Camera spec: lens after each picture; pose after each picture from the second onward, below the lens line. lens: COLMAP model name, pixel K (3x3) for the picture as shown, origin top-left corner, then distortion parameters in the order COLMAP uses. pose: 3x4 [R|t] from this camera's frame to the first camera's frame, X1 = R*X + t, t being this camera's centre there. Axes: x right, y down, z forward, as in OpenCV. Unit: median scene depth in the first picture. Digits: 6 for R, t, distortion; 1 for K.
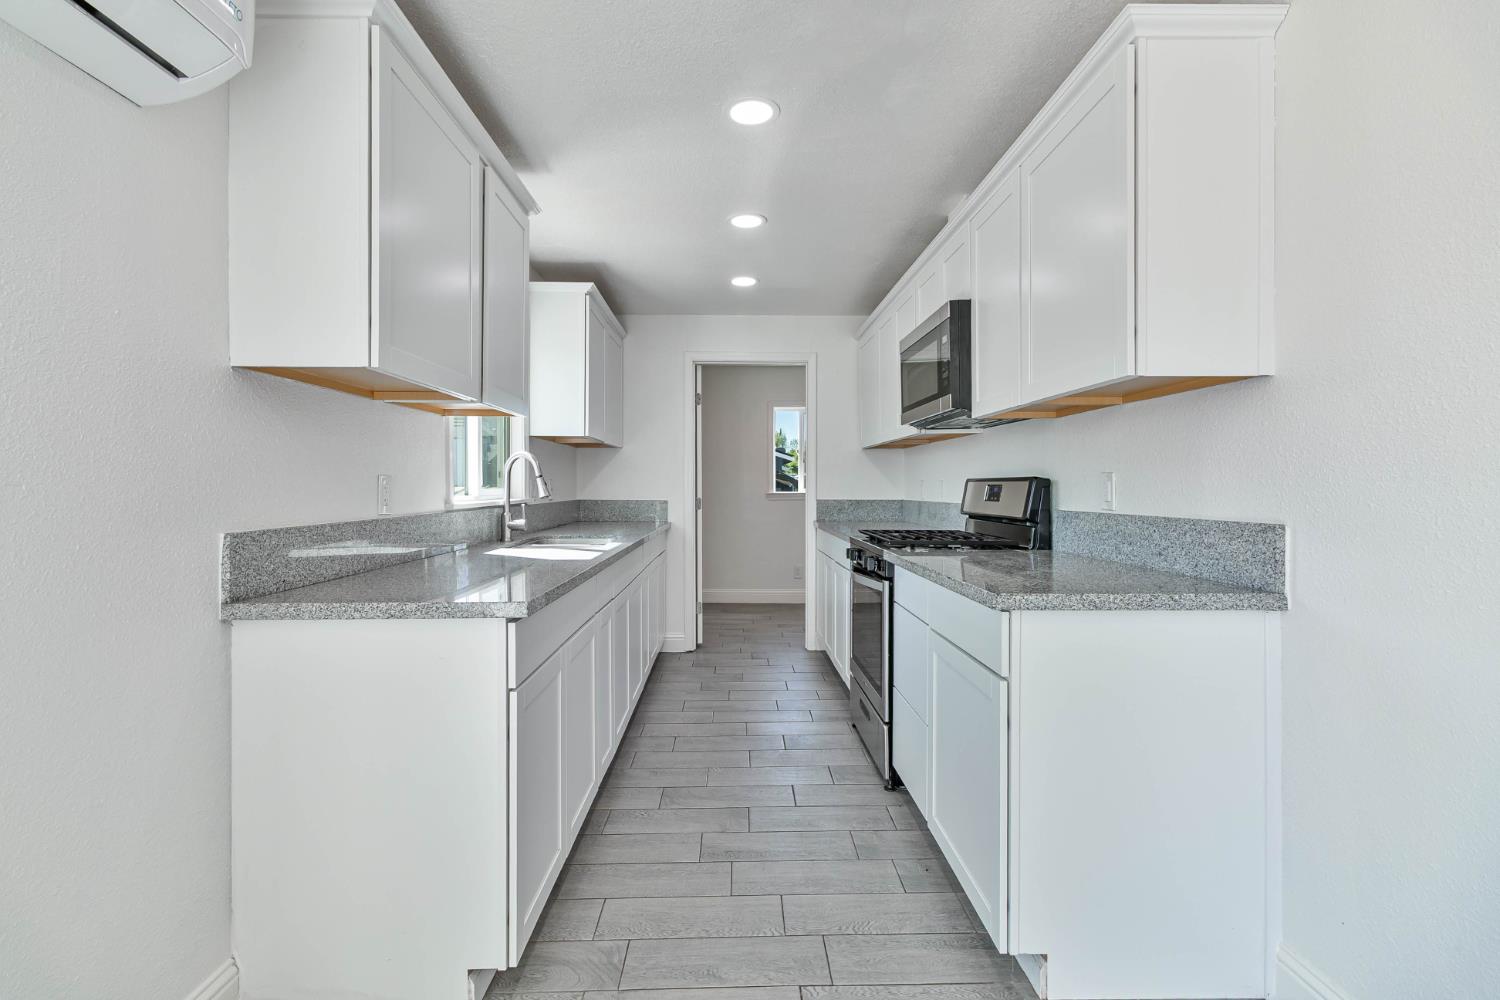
lens RADIAL K [[695.7, 0, 743.1], [0, 695.7, 487.0], [0, 0, 1]] dist [-0.000928, -0.000578]
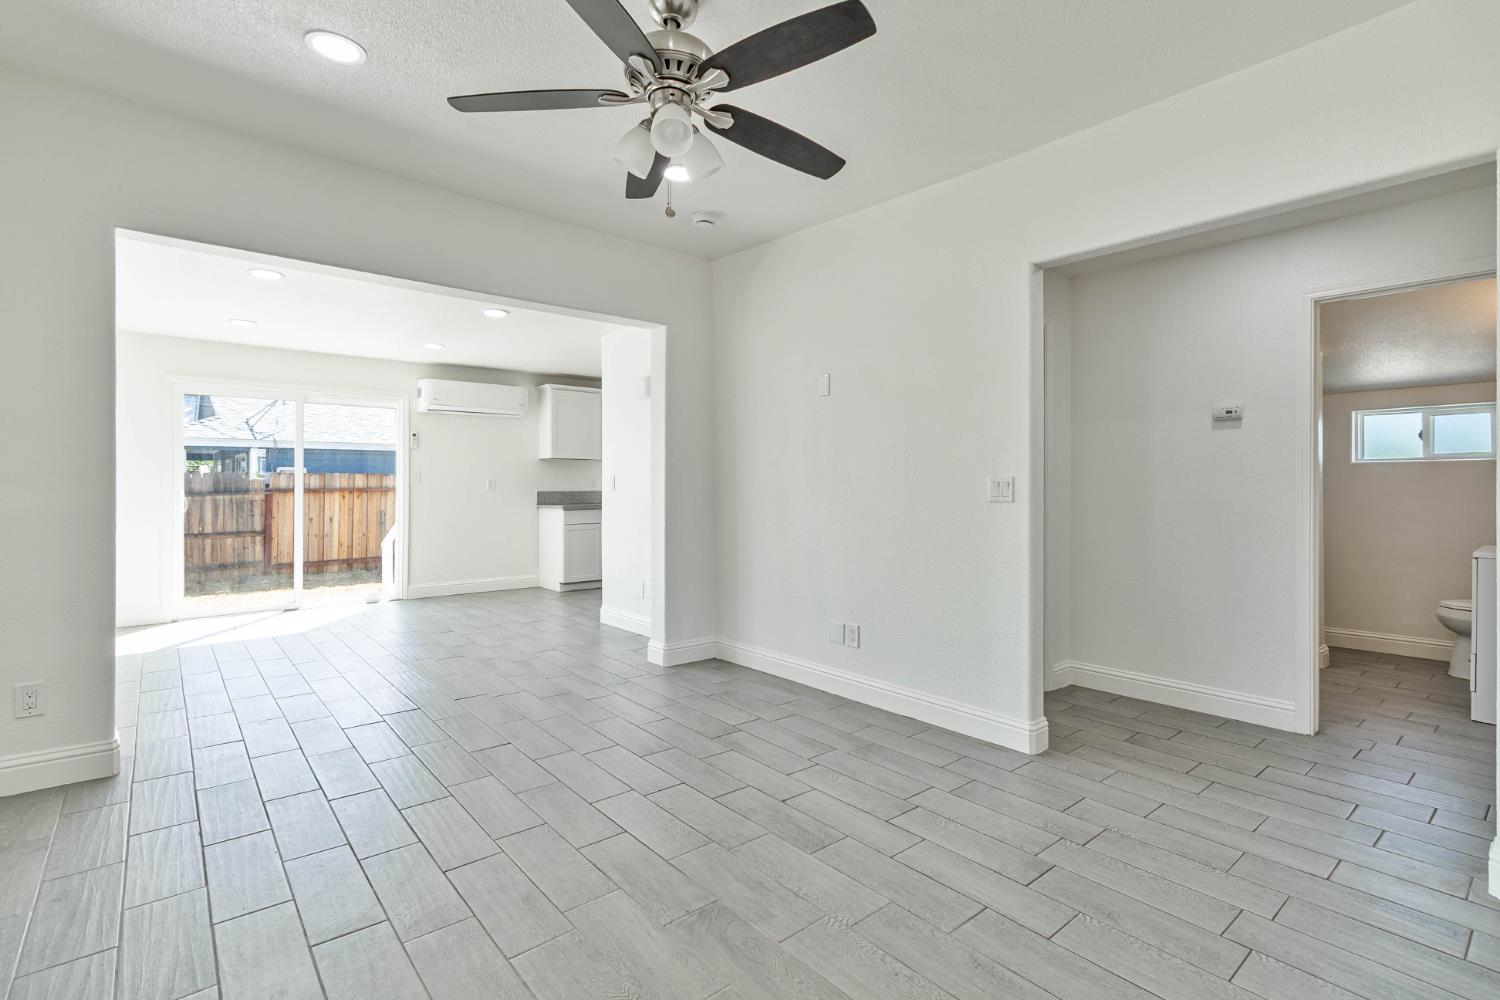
lens RADIAL K [[695.7, 0, 743.1], [0, 695.7, 487.0], [0, 0, 1]] dist [-0.000928, -0.000578]
pose [[0.642785, 0.002575, -0.766042, 2.179348], [-0.002468, 0.999996, 0.001291, 0.012186], [0.766043, 0.001061, 0.642789, -0.599349]]
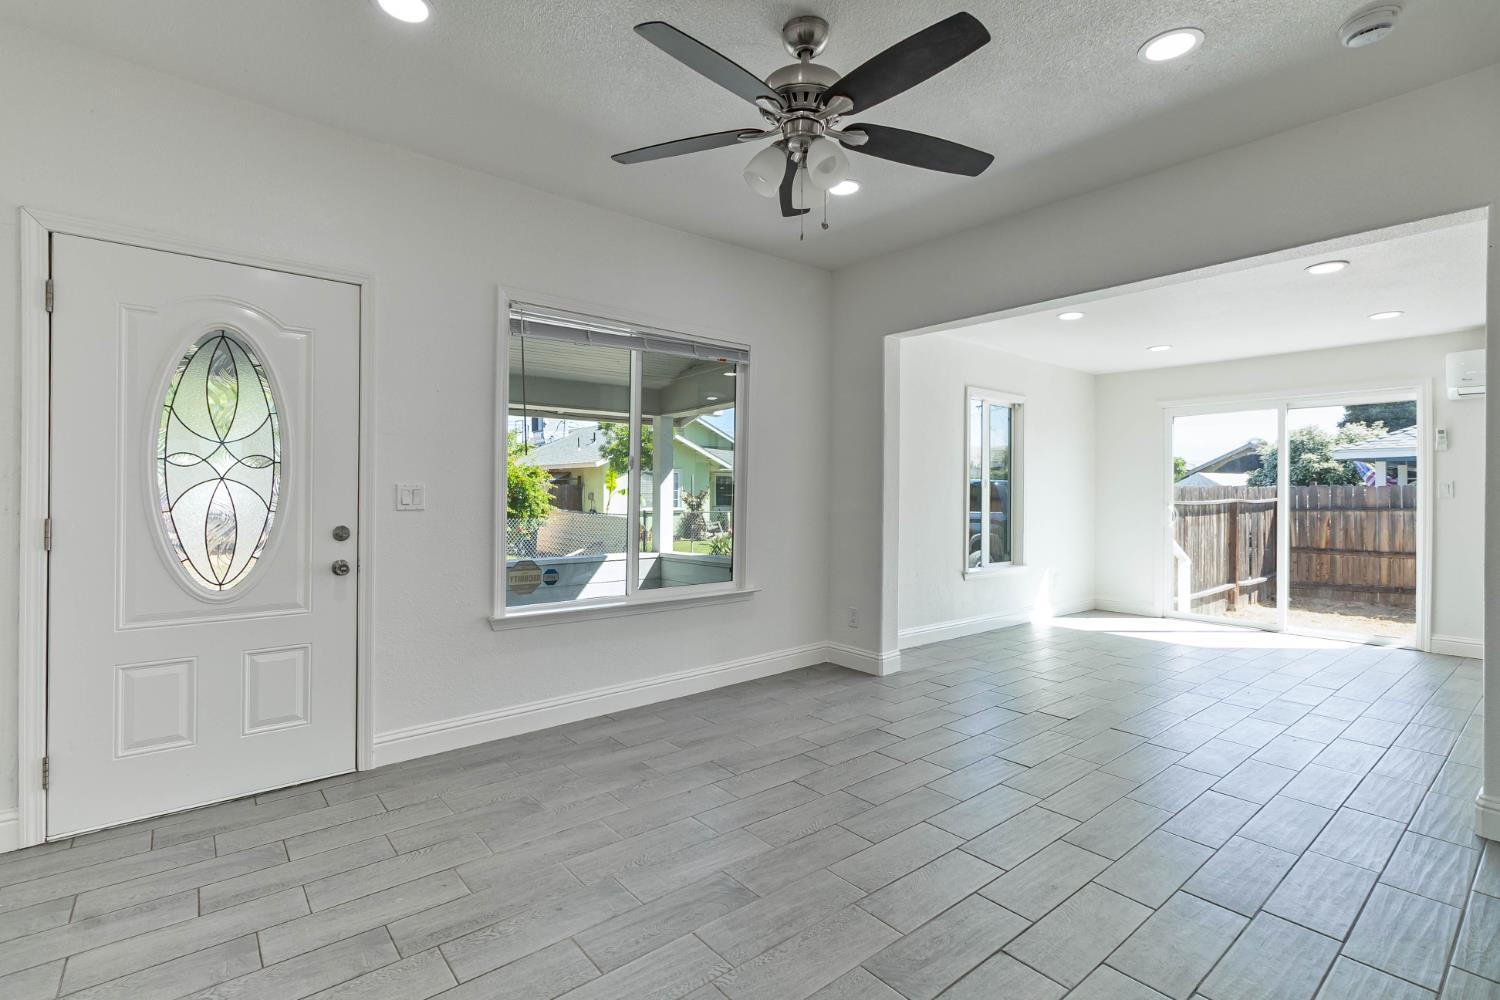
lens RADIAL K [[695.7, 0, 743.1], [0, 695.7, 487.0], [0, 0, 1]] dist [-0.000928, -0.000578]
pose [[-0.774172, -0.012568, -0.632850, 2.102906], [-0.010580, 0.999920, -0.006914, 0.009324], [0.632887, 0.001343, -0.774243, 0.310866]]
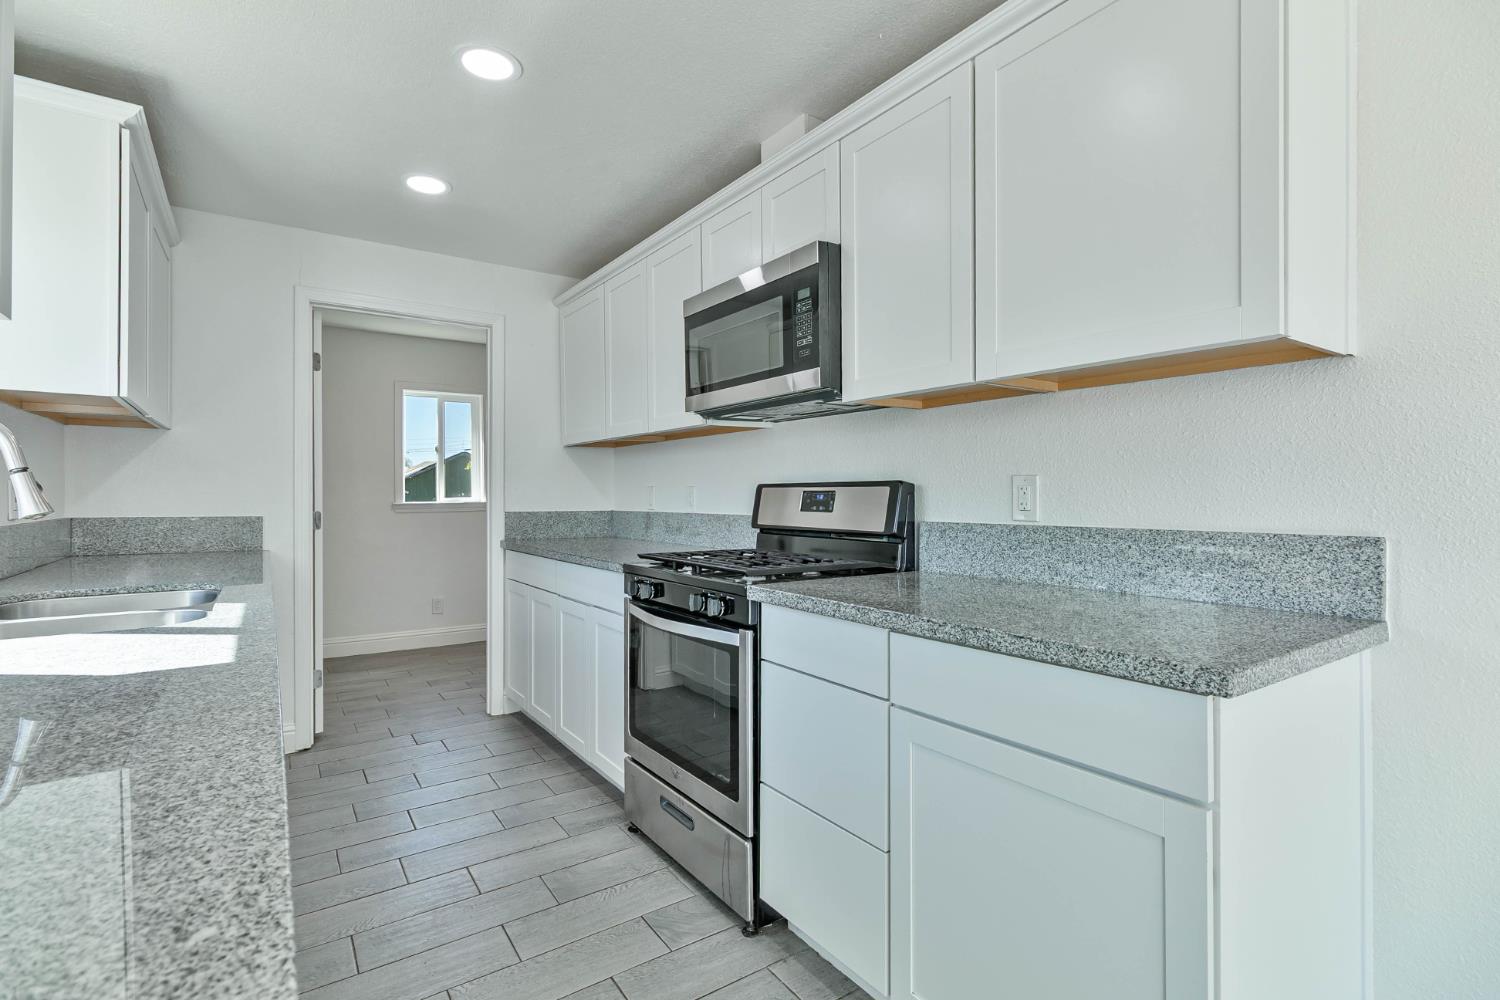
lens RADIAL K [[704.9, 0, 748.5], [0, 704.9, 496.1], [0, 0, 1]] dist [-0.002091, -0.000321]
pose [[0.833484, -0.001404, 0.552542, -0.159994], [0.001639, 0.999999, 0.000070, 0.002259], [-0.552541, 0.000847, 0.833485, 0.380630]]
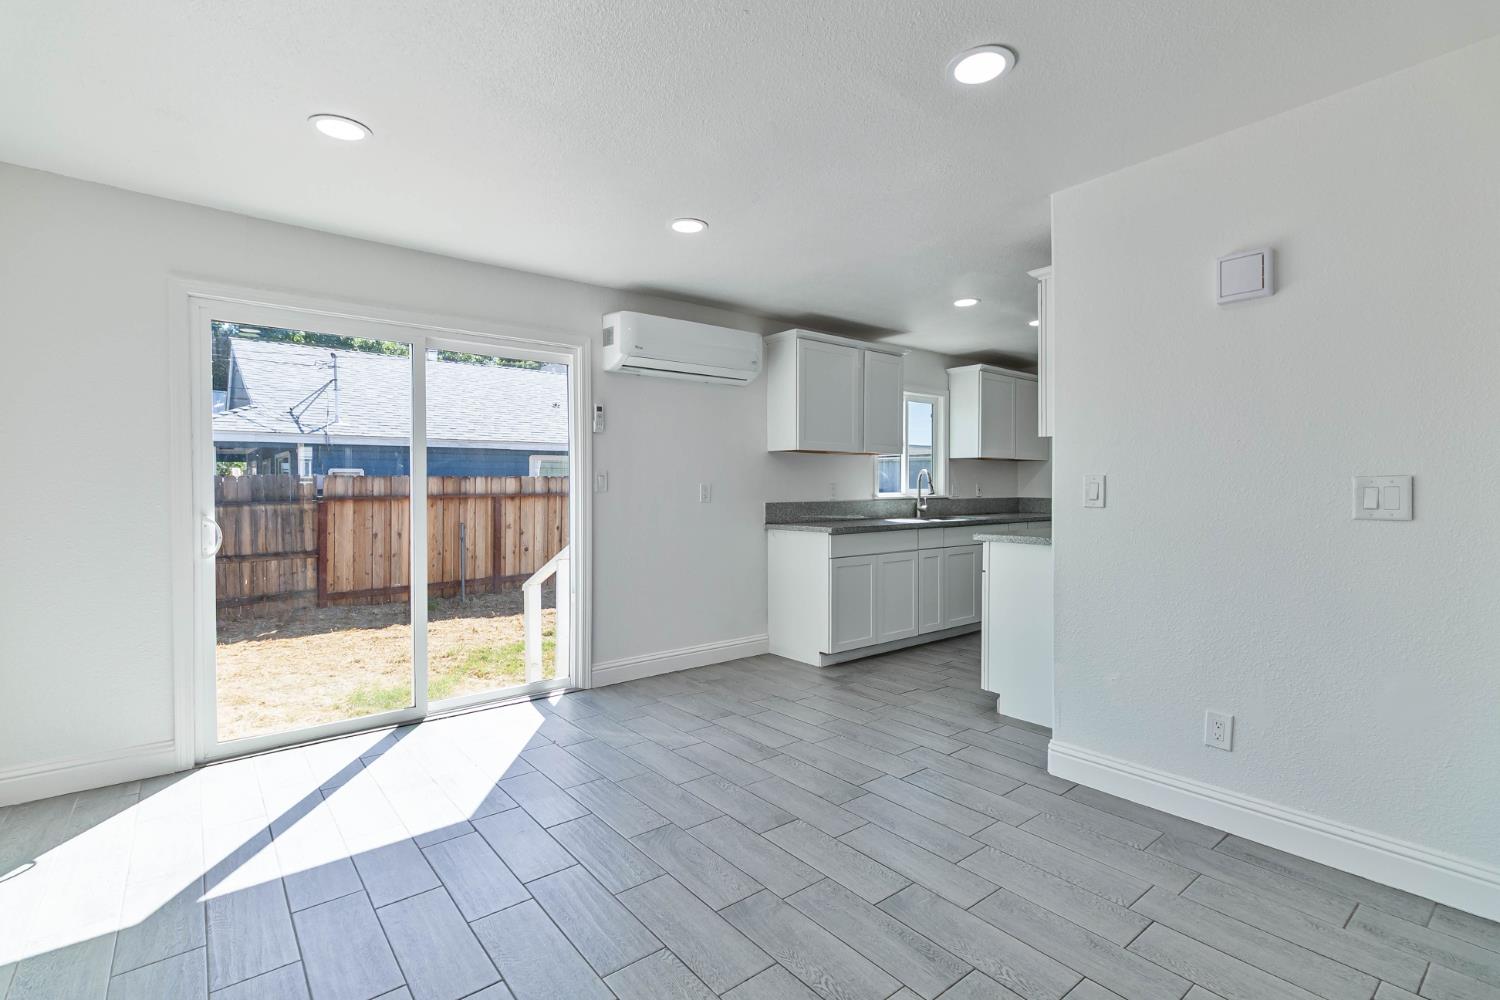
lens RADIAL K [[697.4, 0, 750.0], [0, 697.4, 500.0], [0, 0, 1]] dist [-0.001467, -0.000036]
pose [[0.626146, 0.013174, -0.779595, 0.913350], [0.000623, 0.999848, 0.017396, -0.001982], [0.779706, -0.011378, 0.626043, -0.573951]]
